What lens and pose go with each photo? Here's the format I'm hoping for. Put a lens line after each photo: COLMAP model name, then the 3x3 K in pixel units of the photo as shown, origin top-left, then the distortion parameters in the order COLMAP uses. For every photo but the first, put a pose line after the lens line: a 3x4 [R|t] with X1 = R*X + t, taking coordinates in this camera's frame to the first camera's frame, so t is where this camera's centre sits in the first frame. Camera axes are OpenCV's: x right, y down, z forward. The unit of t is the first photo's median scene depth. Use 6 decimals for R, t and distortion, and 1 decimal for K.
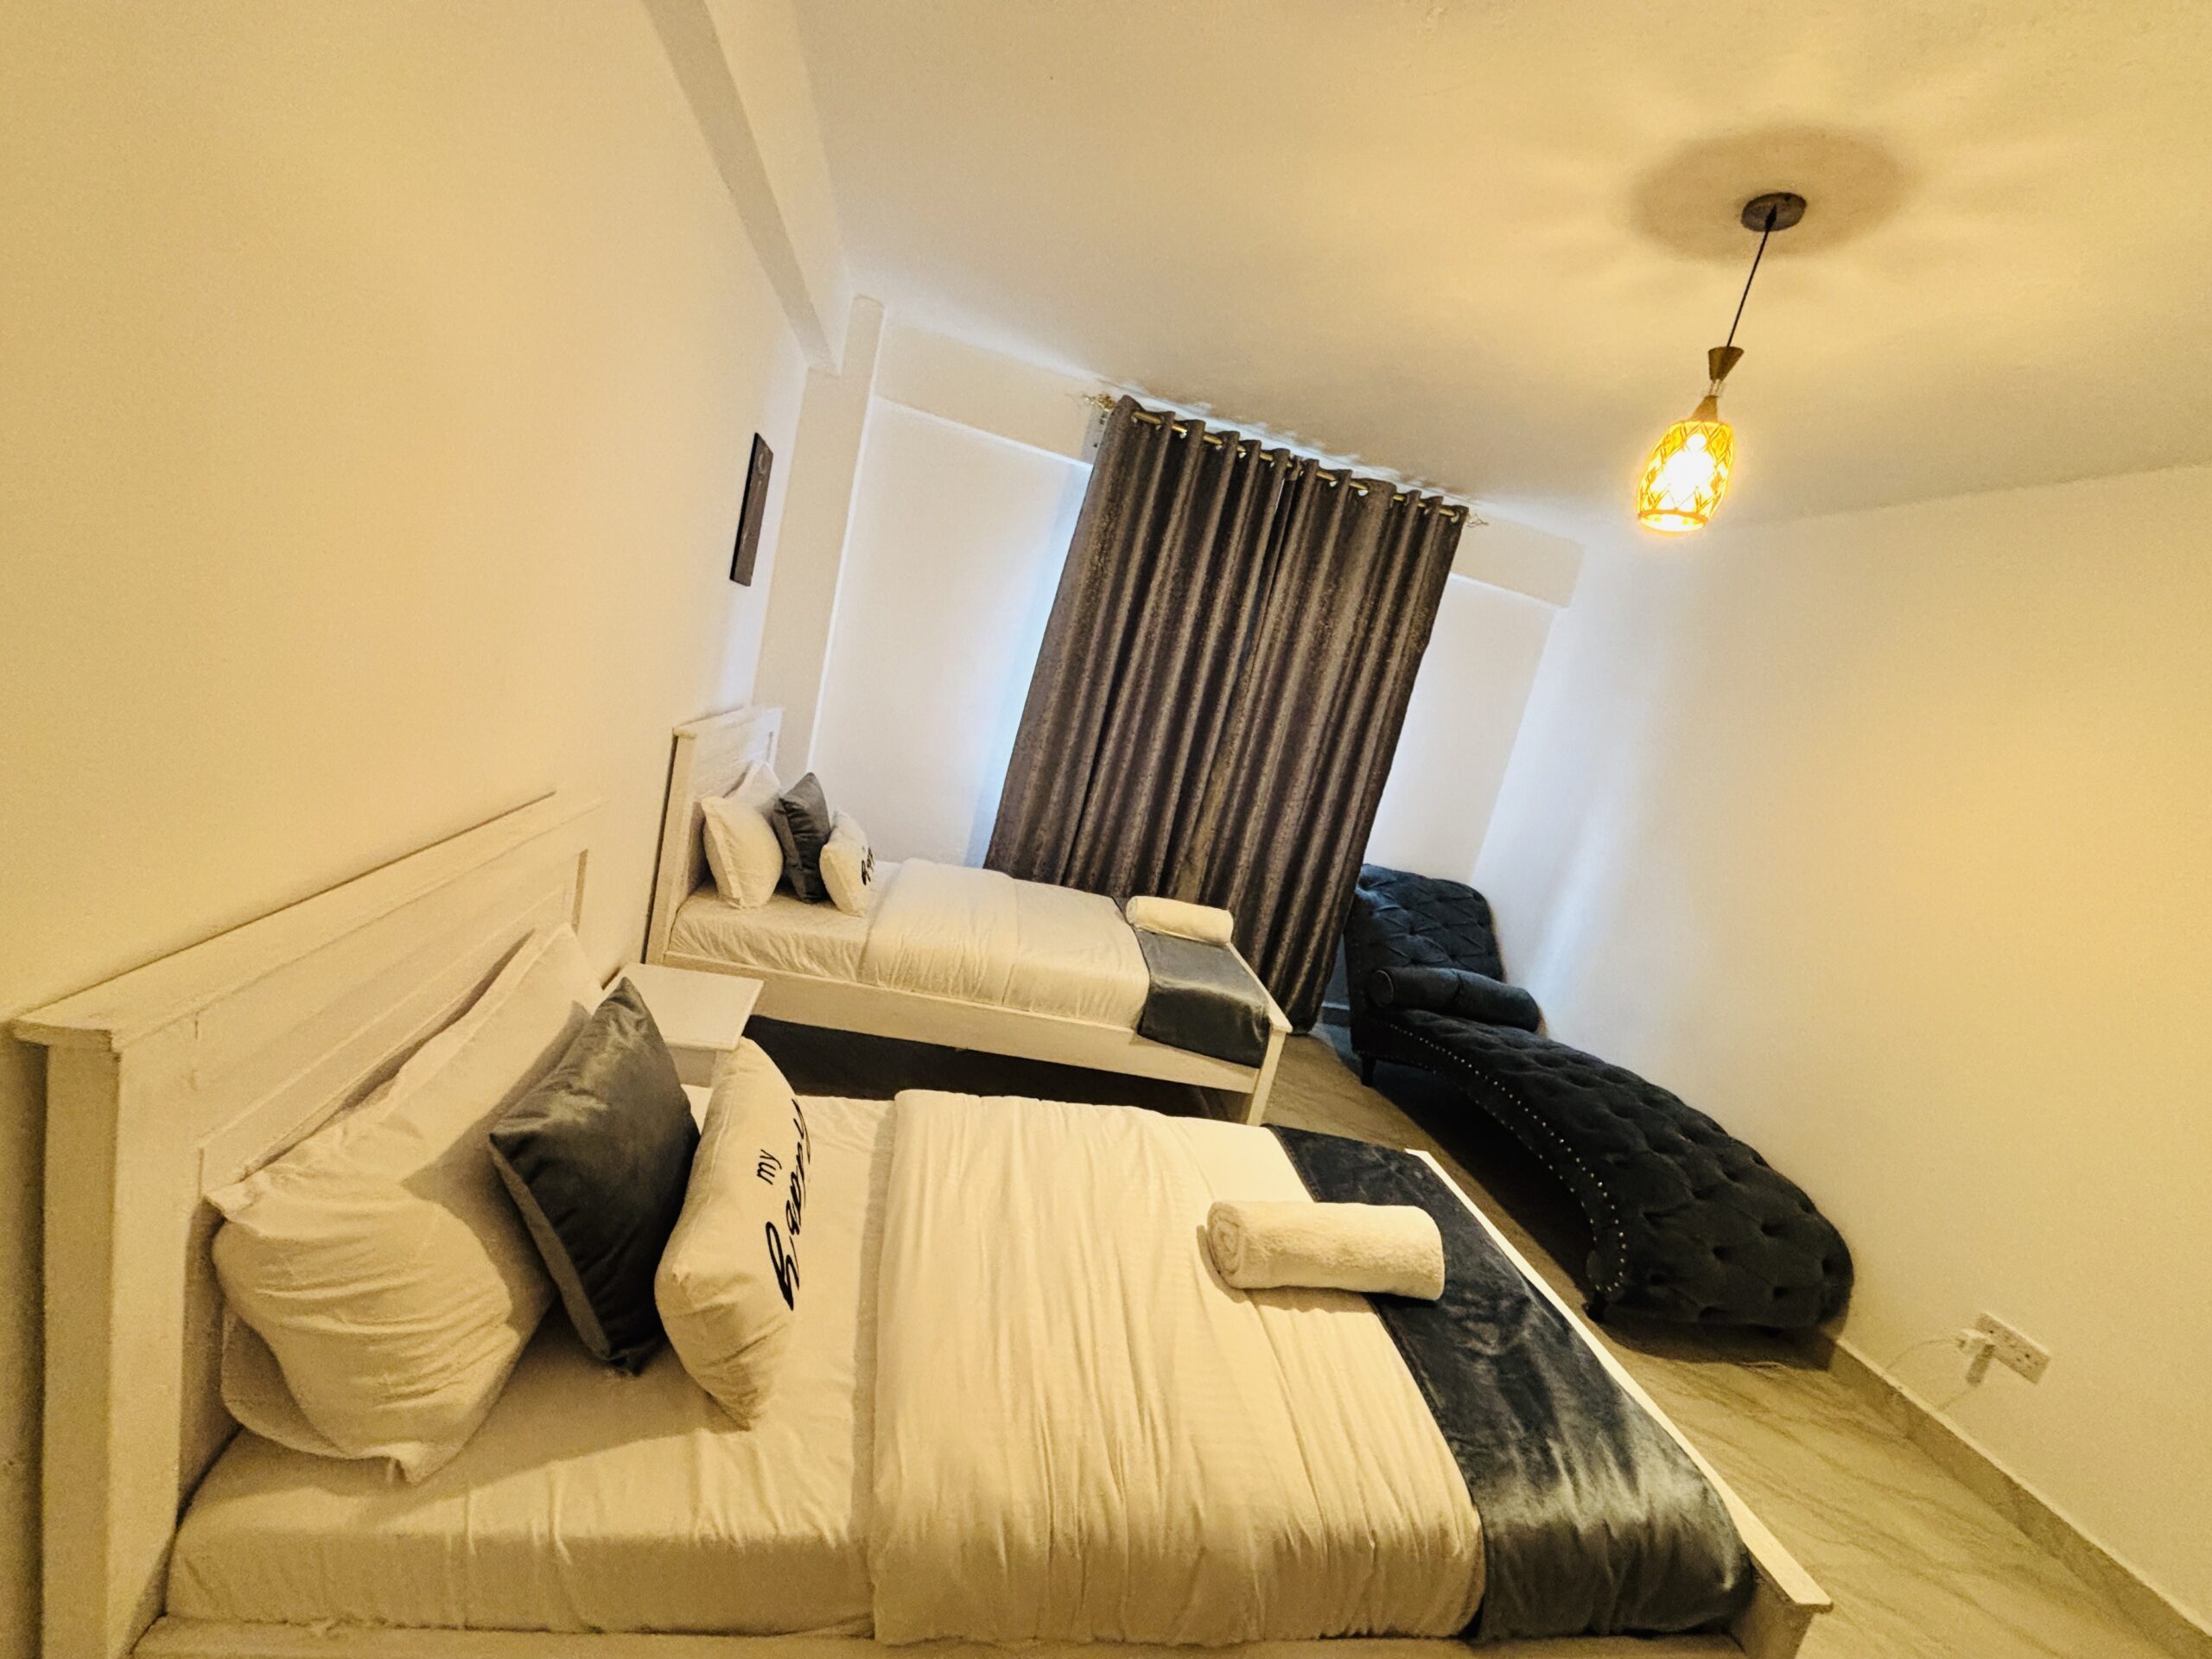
lens RADIAL K [[881.1, 0, 1106.0], [0, 881.1, 829.5], [0, 0, 1]] dist [-0.000259, -0.000467]
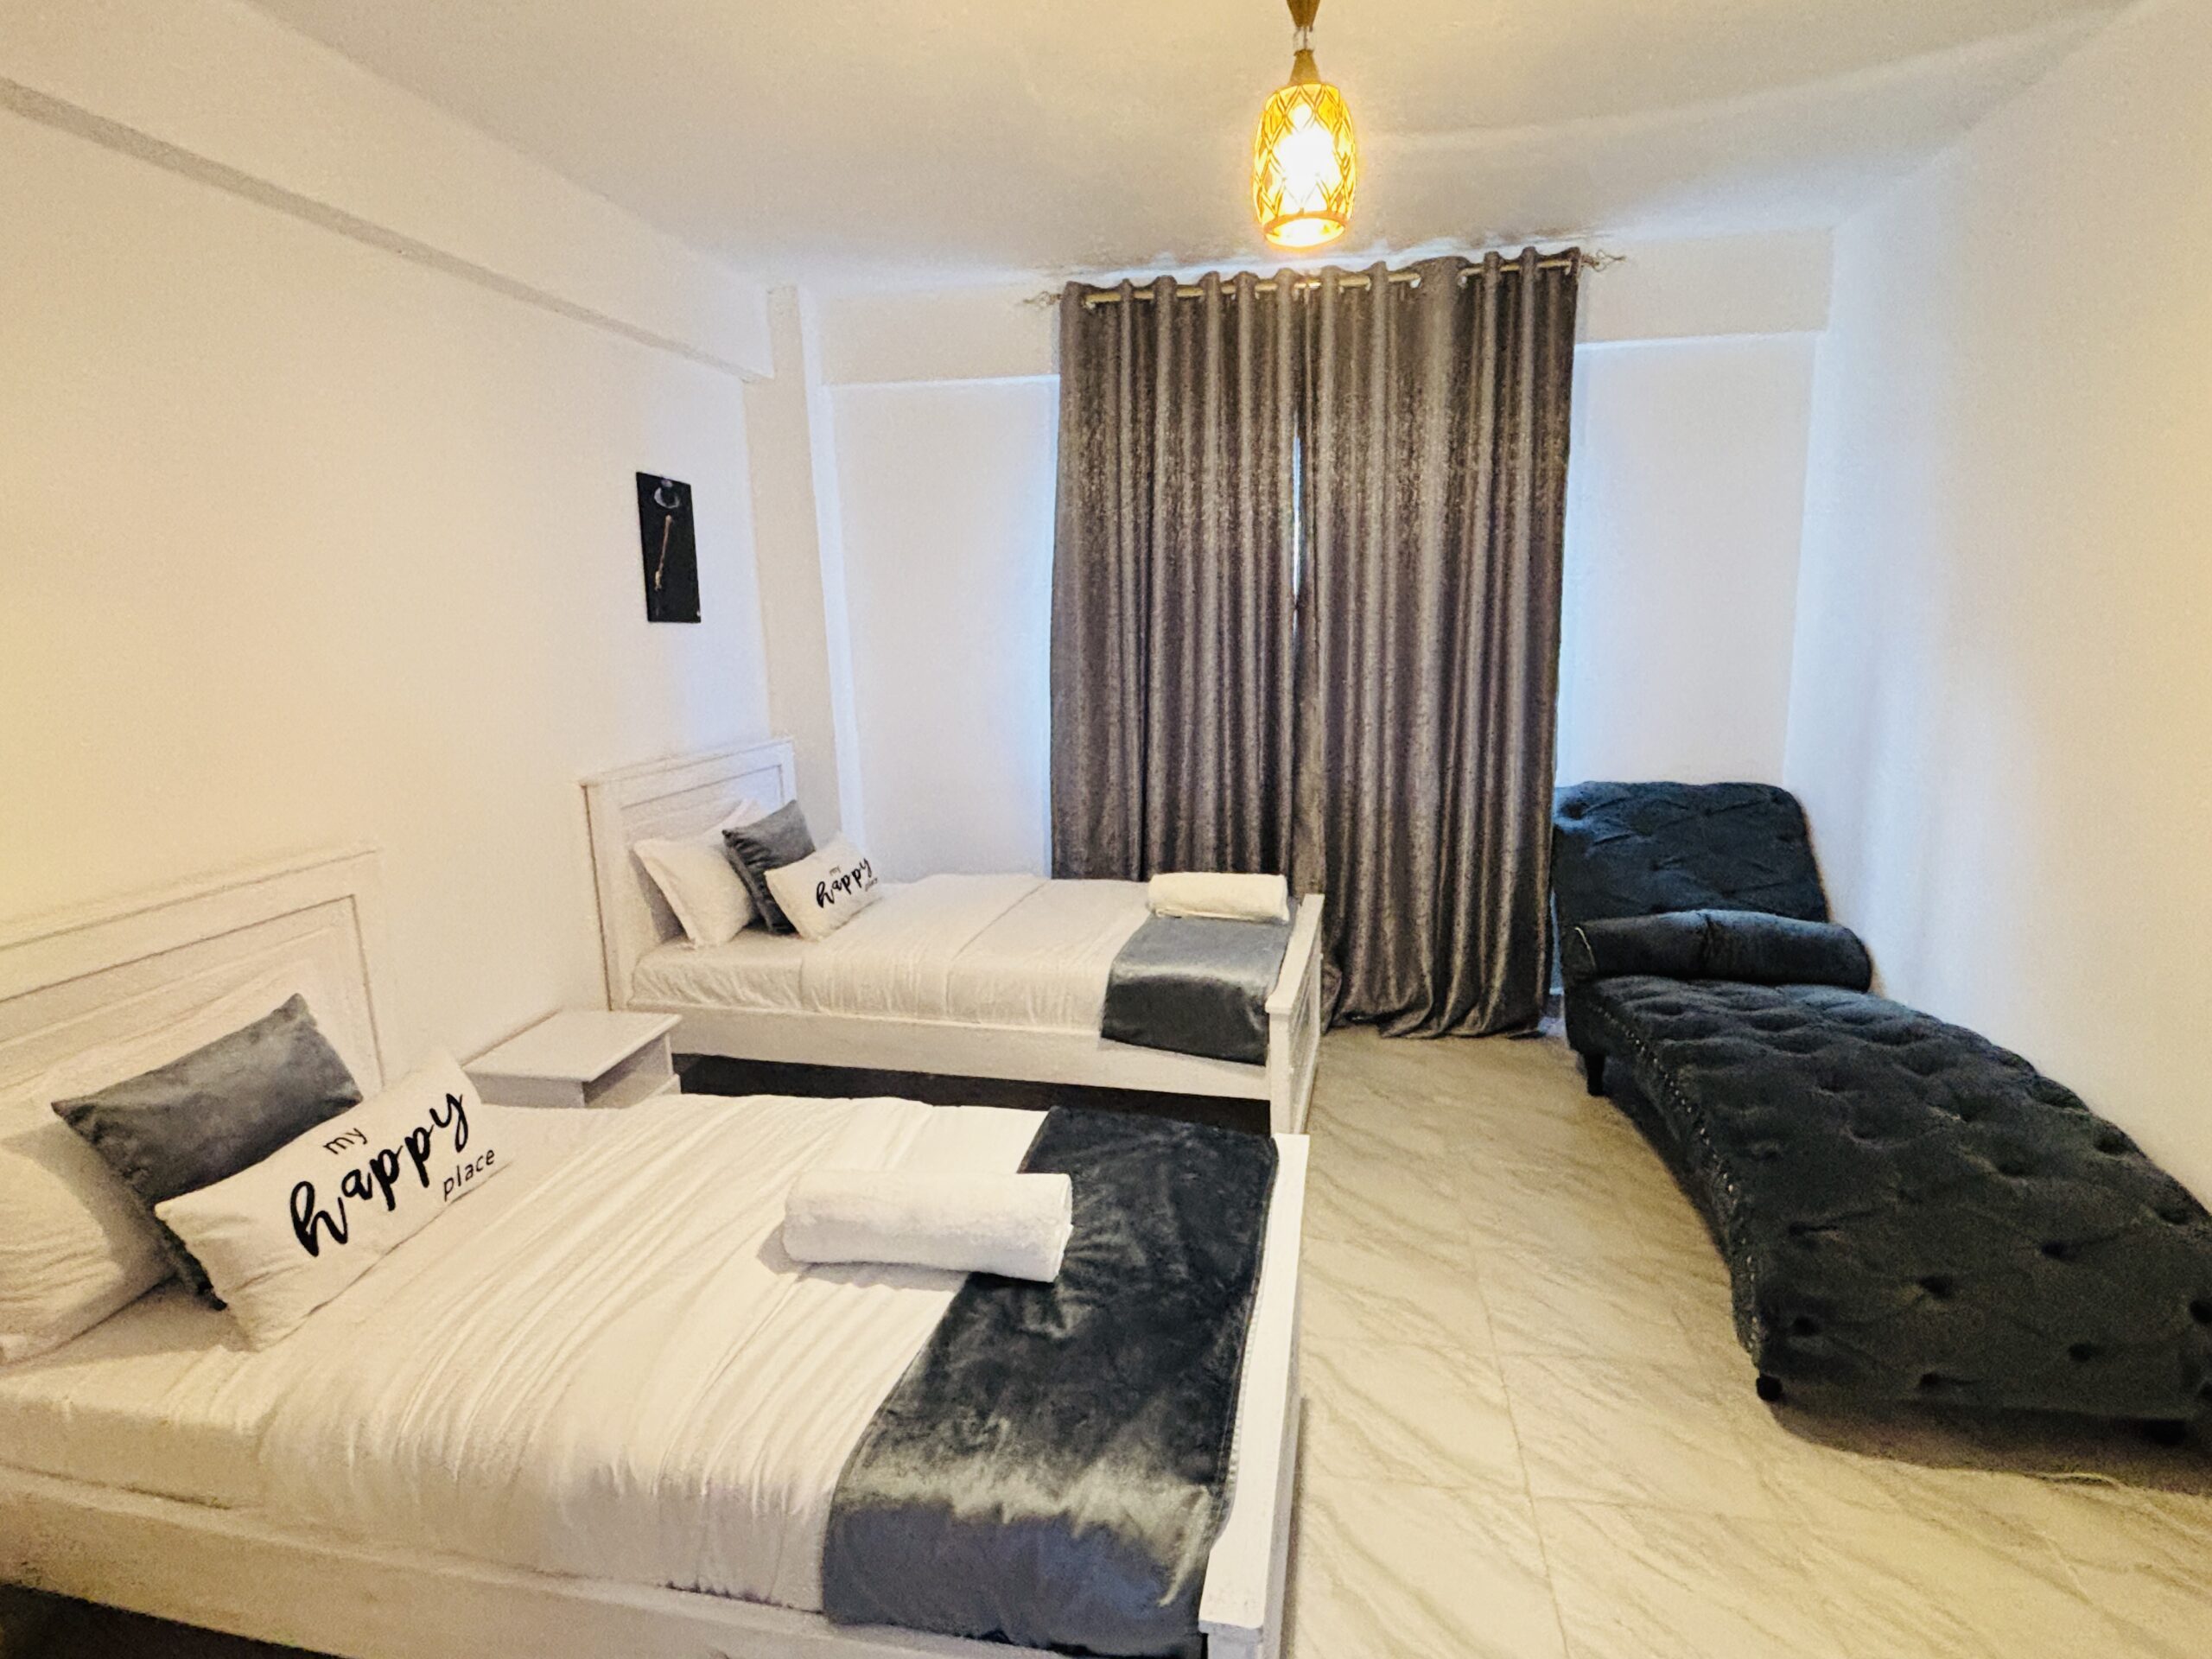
lens RADIAL K [[1134.3, 0, 1099.8], [0, 1134.3, 832.4], [0, 0, 1]] dist [-0.002603, 0.001683]
pose [[0.896887, -0.175747, -0.405841, 0.491039], [0.166756, 0.984307, -0.057727, 0.104641], [0.409617, -0.015902, 0.912119, 0.038795]]
